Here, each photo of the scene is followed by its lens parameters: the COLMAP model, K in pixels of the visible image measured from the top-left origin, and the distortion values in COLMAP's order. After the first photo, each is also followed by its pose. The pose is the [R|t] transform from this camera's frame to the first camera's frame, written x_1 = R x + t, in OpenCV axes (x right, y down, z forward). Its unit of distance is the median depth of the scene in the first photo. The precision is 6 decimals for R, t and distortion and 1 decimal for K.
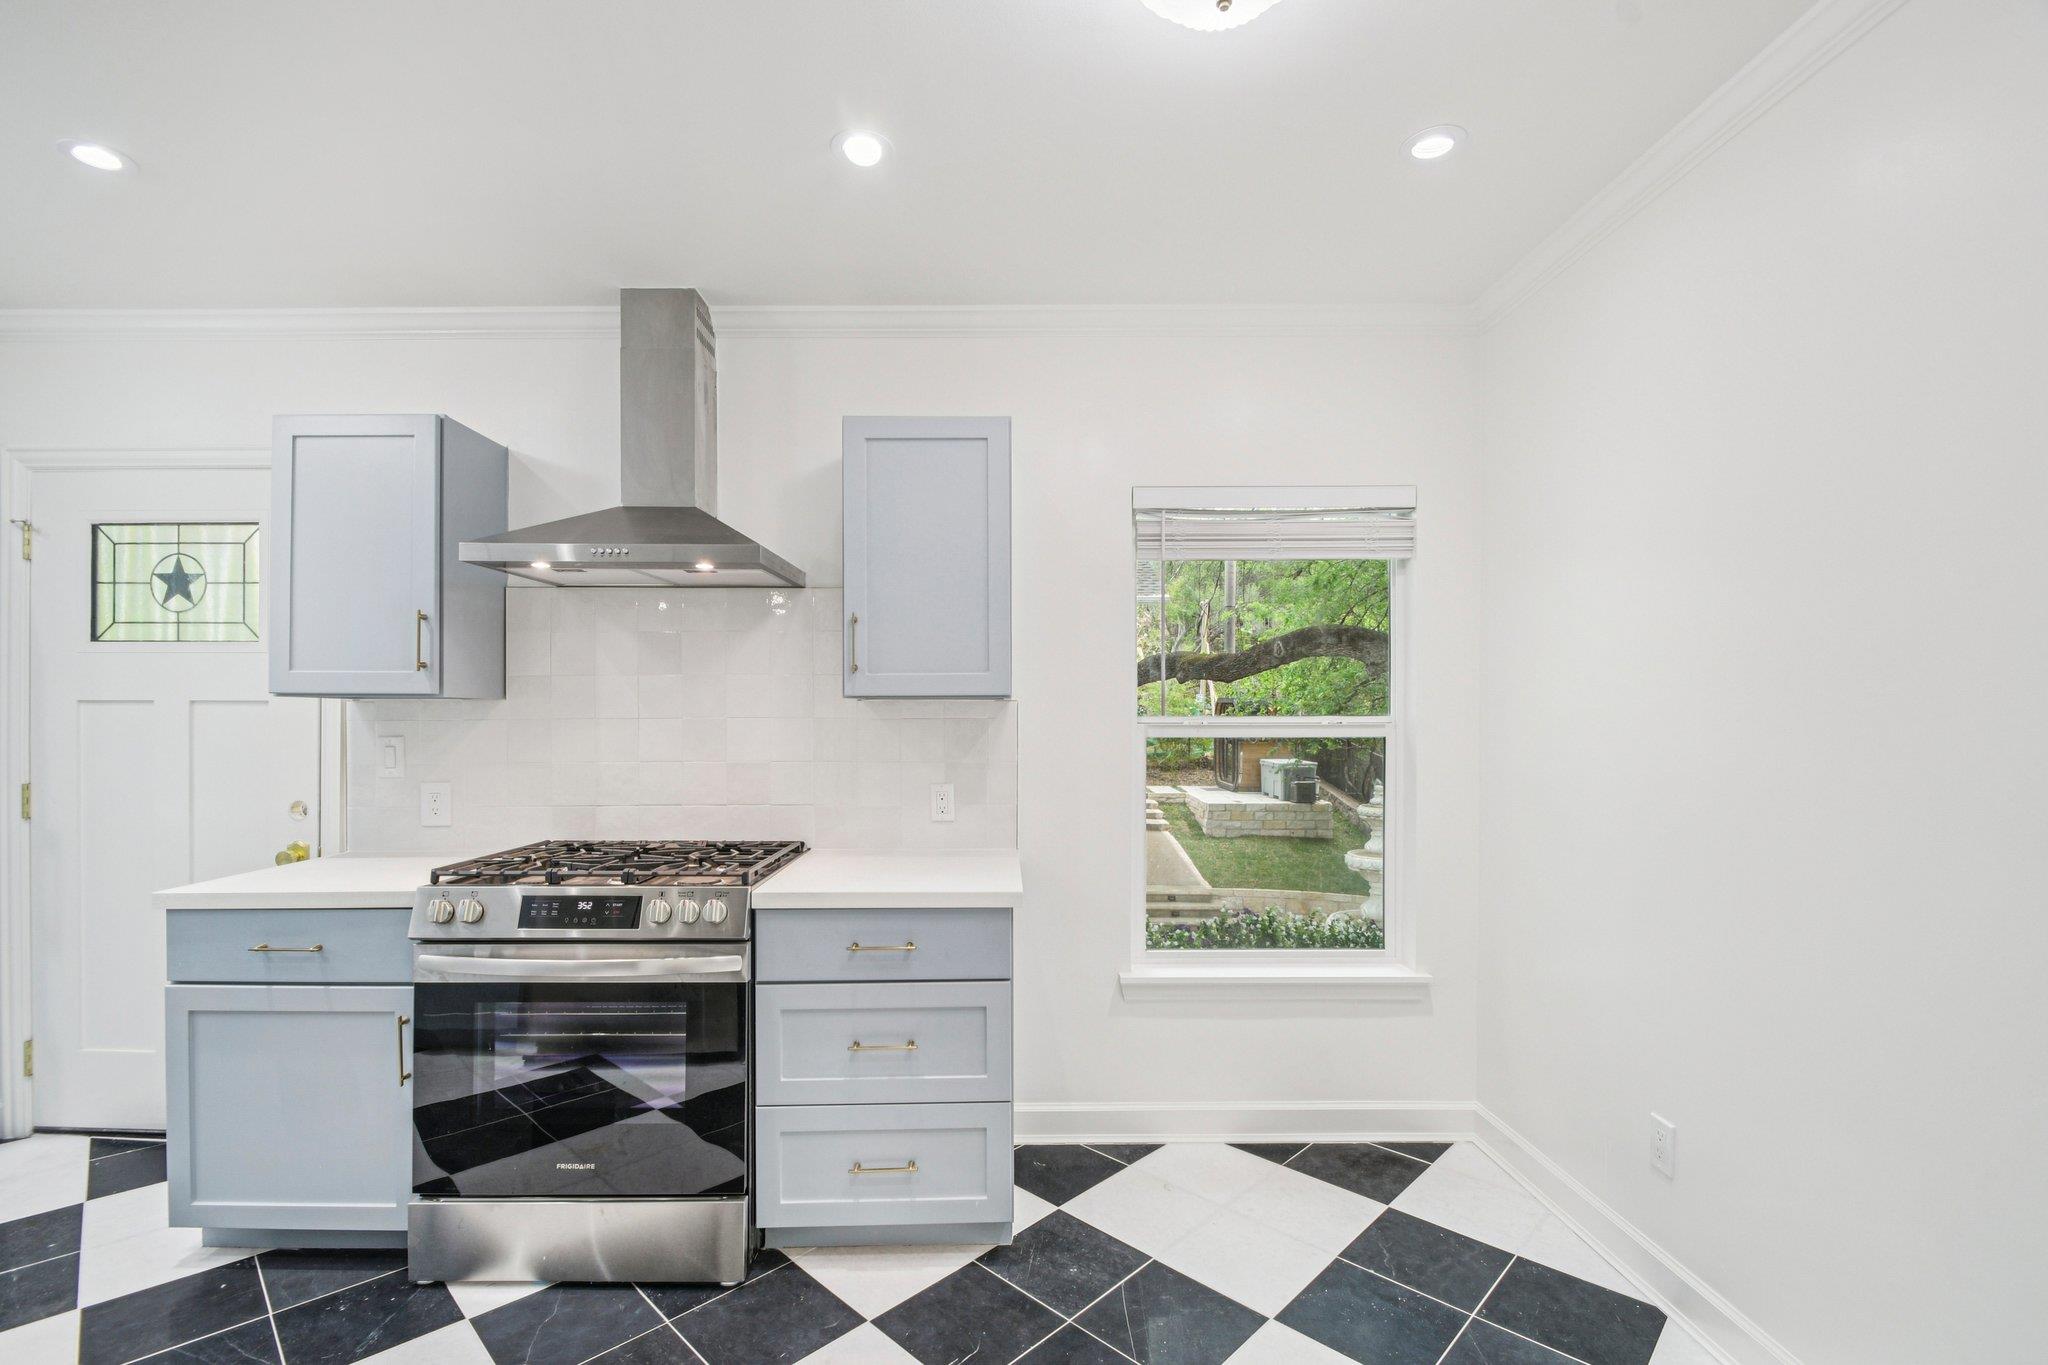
lens RADIAL K [[895.9, 0, 1013.1], [0, 895.9, 710.8], [0, 0, 1]] dist [0.000524, -0.010316]
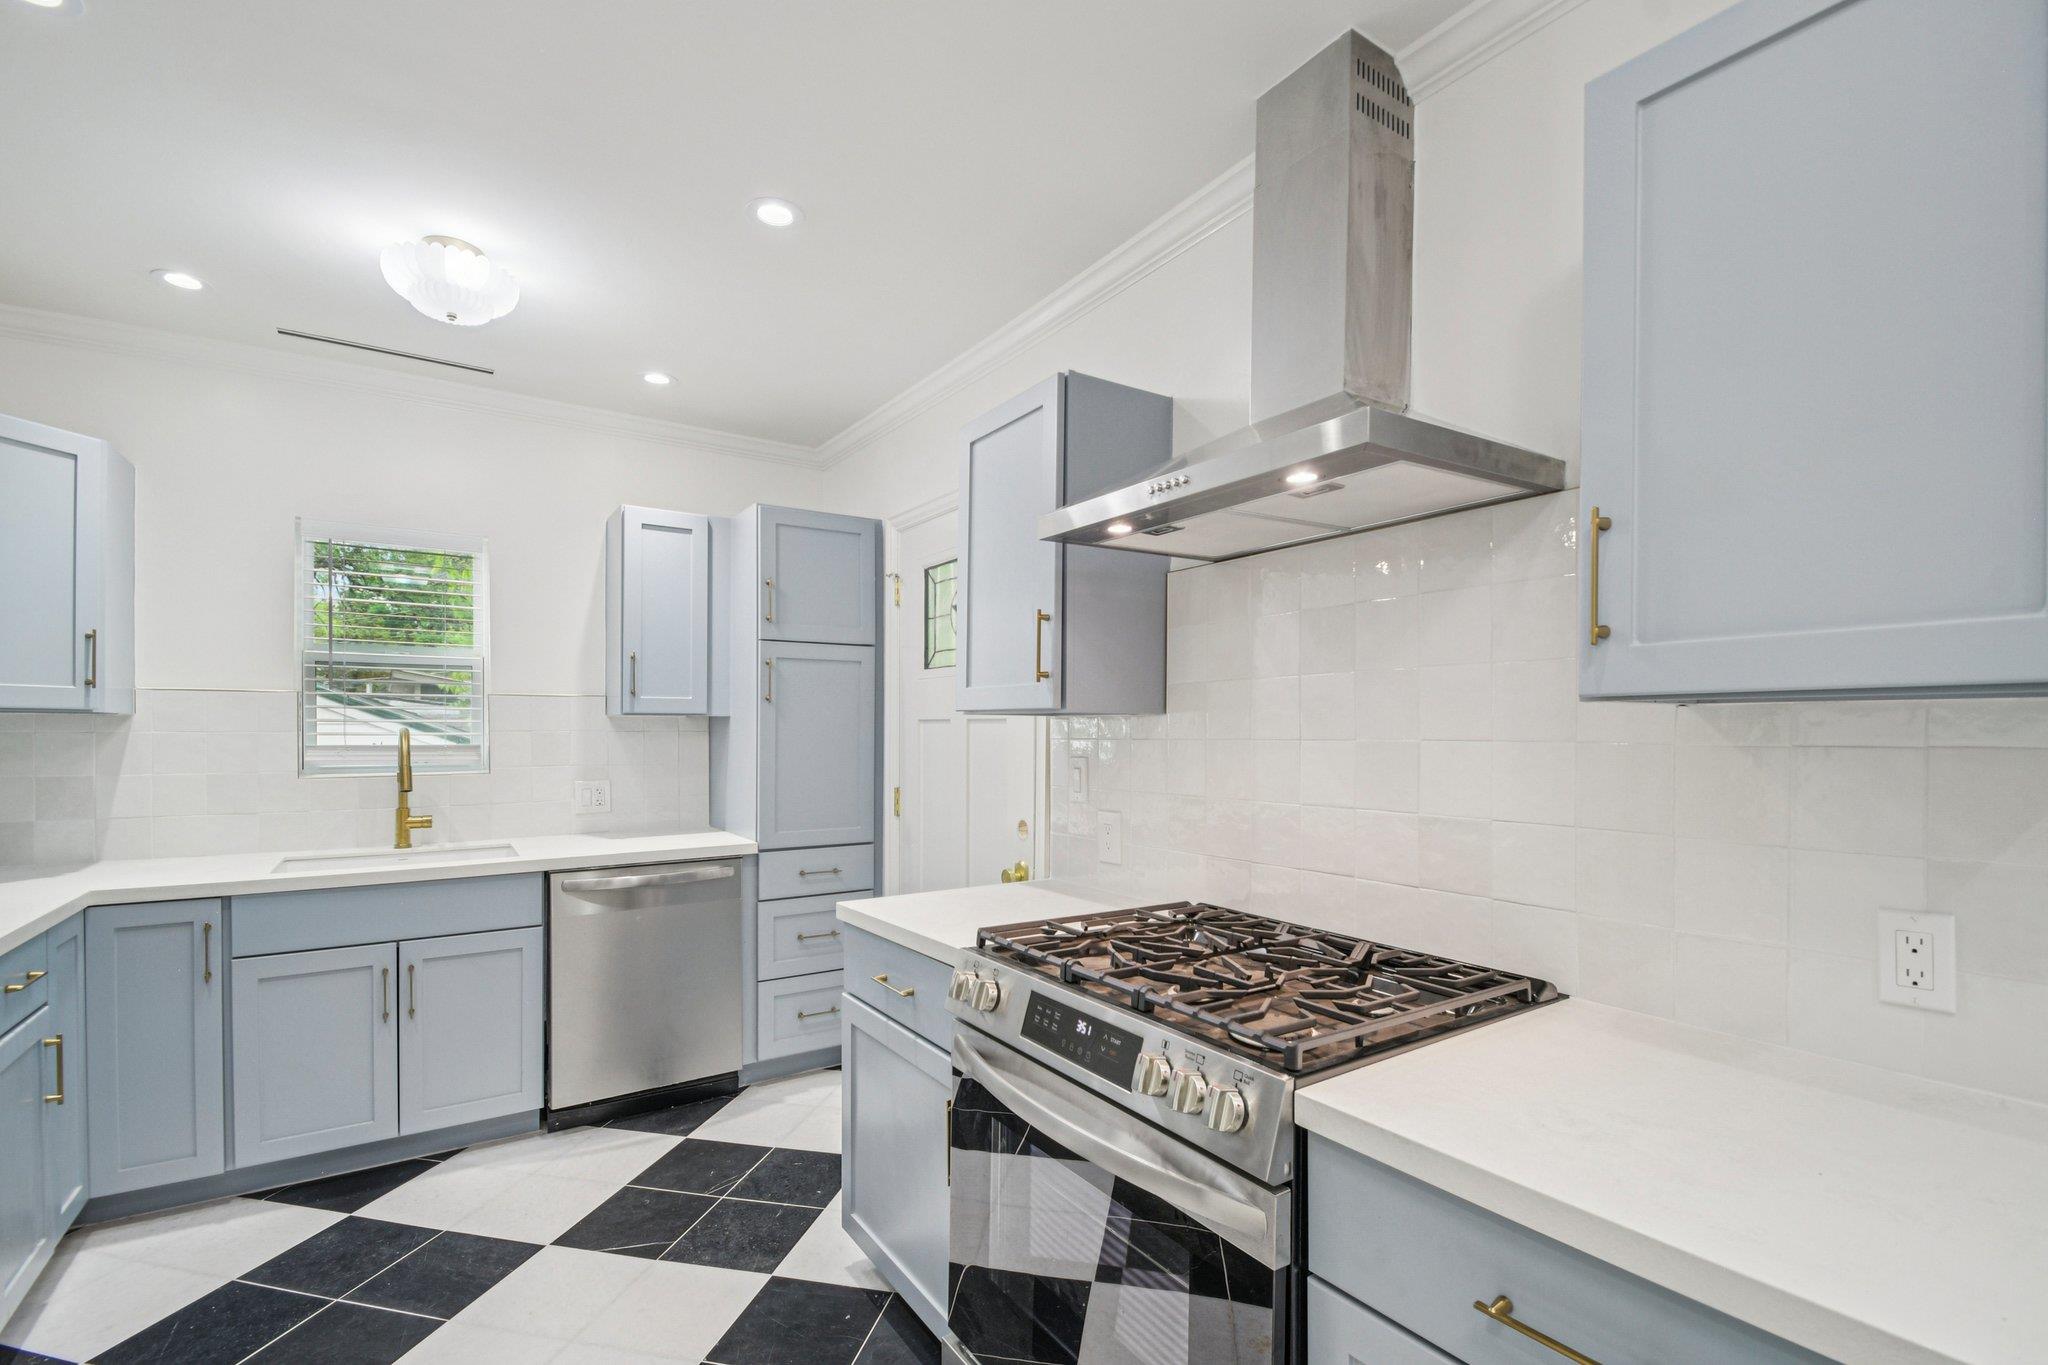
lens RADIAL K [[908.0, 0, 1019.2], [0, 908.0, 737.9], [0, 0, 1]] dist [0.010684, -0.014664]
pose [[0.546459, 0.007685, -0.837451, 0.041635], [0.004923, 0.999911, 0.012388, -0.002616], [0.837471, -0.010892, 0.546373, 0.488299]]
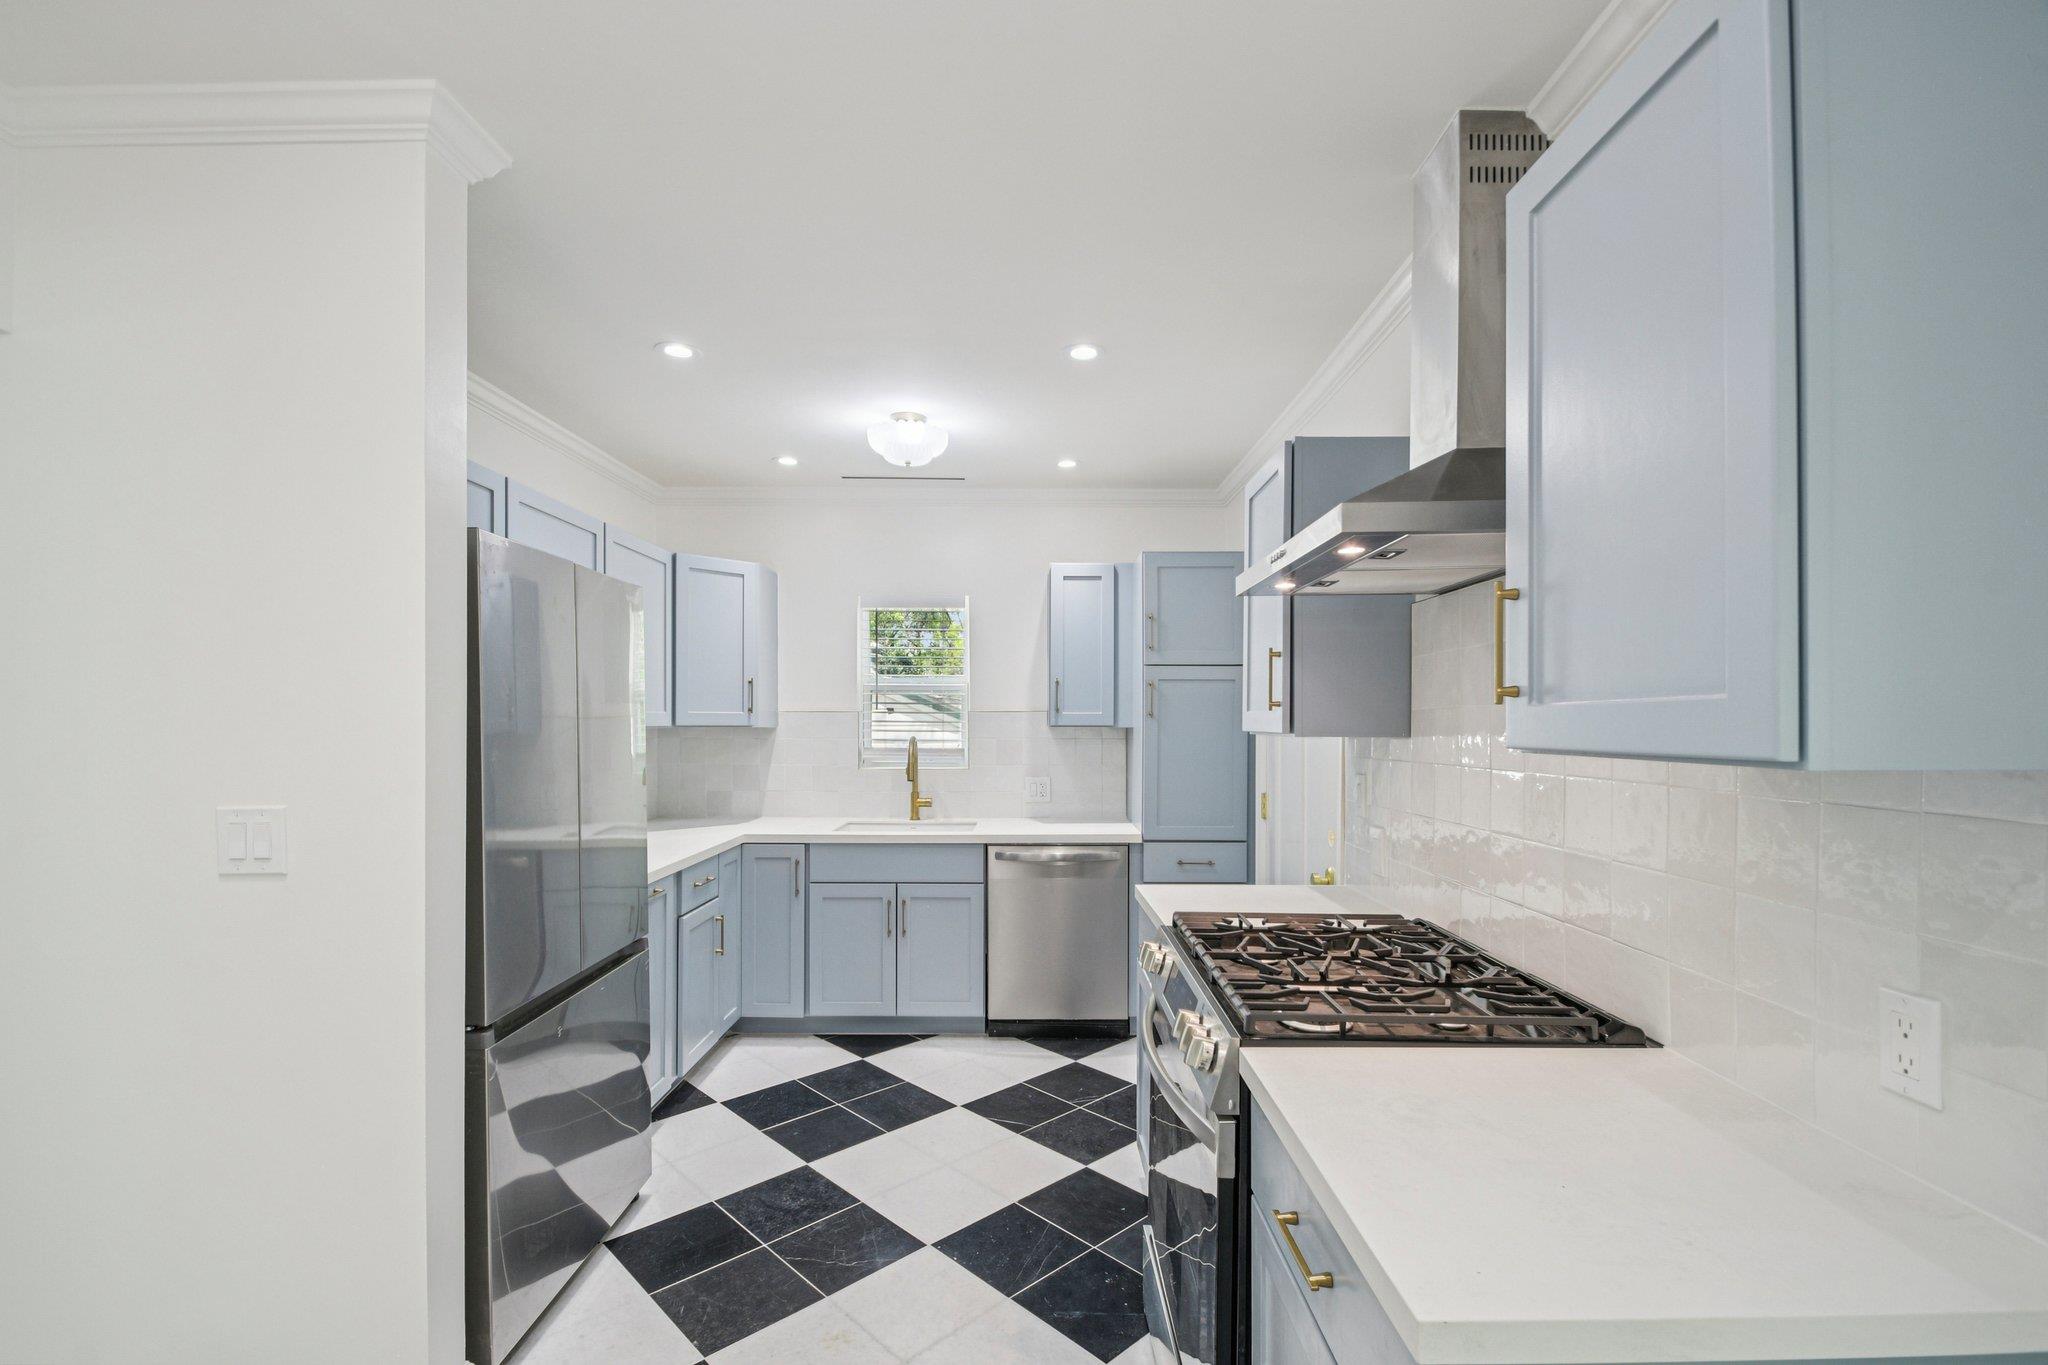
lens RADIAL K [[908.8, 0, 1021.0], [0, 908.8, 734.6], [0, 0, 1]] dist [0.000438, -0.000005]
pose [[-0.018840, 0.013123, -0.999736, 0.315453], [0.004054, 0.999907, 0.013049, -0.030652], [0.999814, -0.003807, -0.018891, 0.706733]]
